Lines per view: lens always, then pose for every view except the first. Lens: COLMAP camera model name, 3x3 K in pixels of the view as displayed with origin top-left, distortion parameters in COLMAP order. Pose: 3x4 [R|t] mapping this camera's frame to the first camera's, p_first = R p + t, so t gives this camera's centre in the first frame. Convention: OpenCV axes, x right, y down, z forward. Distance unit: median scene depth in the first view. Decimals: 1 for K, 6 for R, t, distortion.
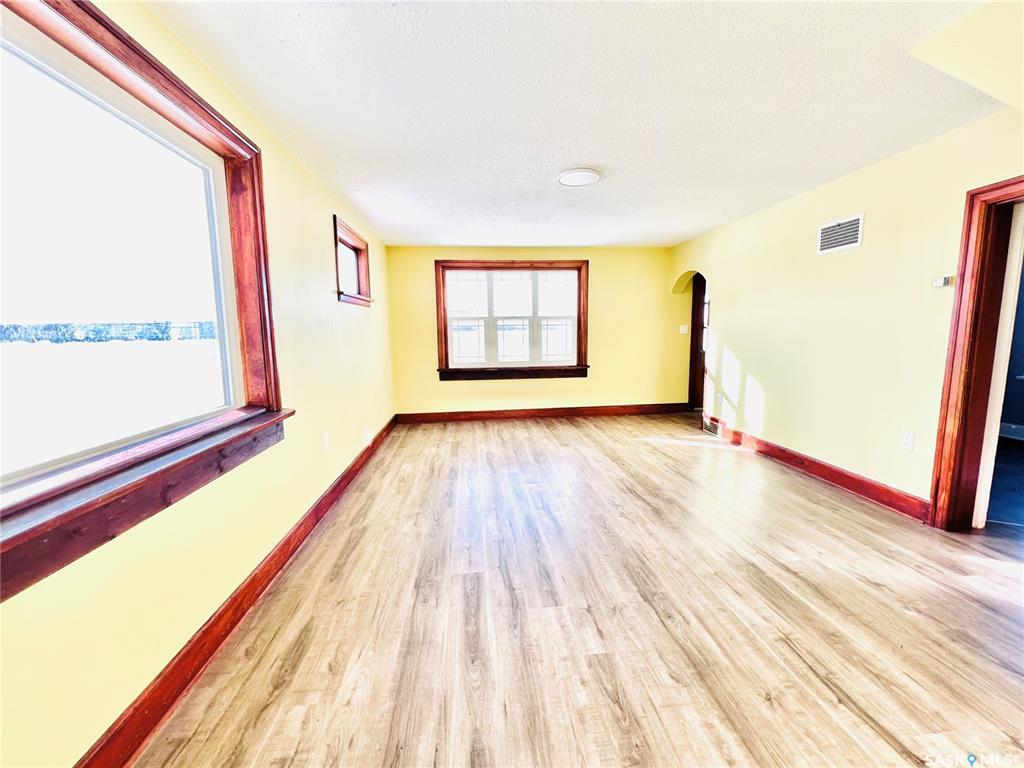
lens RADIAL K [[409.4, 0, 510.6], [0, 409.4, 382.1], [0, 0, 1]] dist [-0.002477, -0.000351]
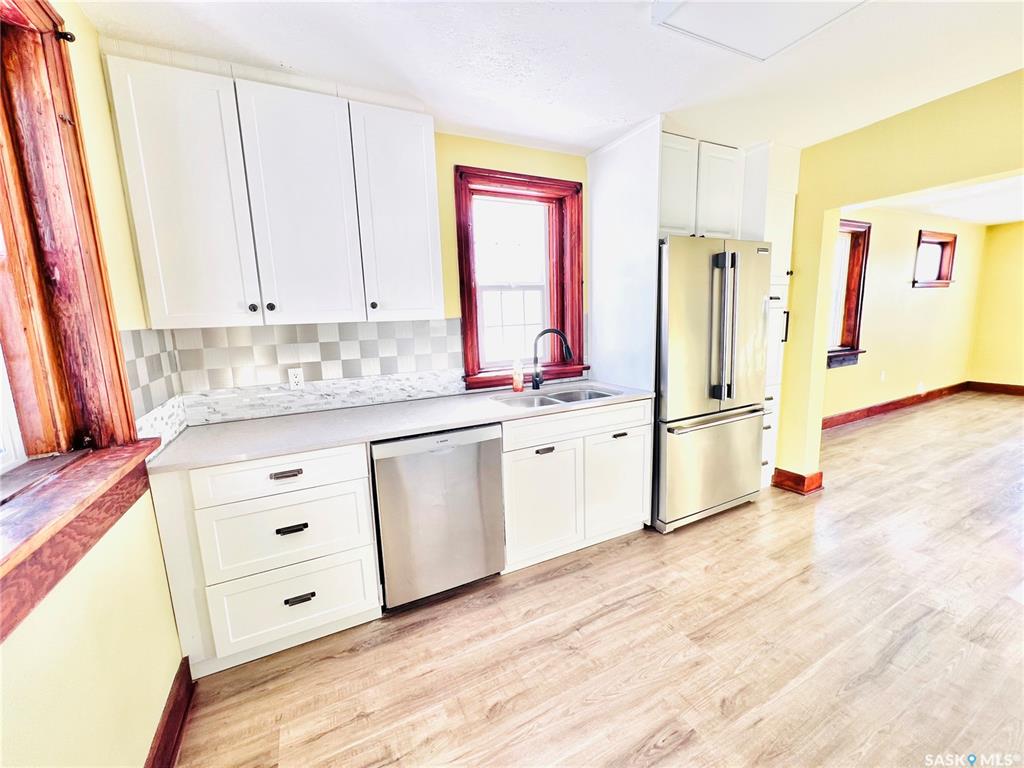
lens RADIAL K [[408.1, 0, 511.8], [0, 408.1, 382.8], [0, 0, 1]] dist [-0.002645, 0.000021]
pose [[0.359528, 0.144796, -0.921832, 0.294302], [-0.088236, 0.988736, 0.120891, 0.057511], [0.928953, 0.037875, 0.368254, -0.555041]]
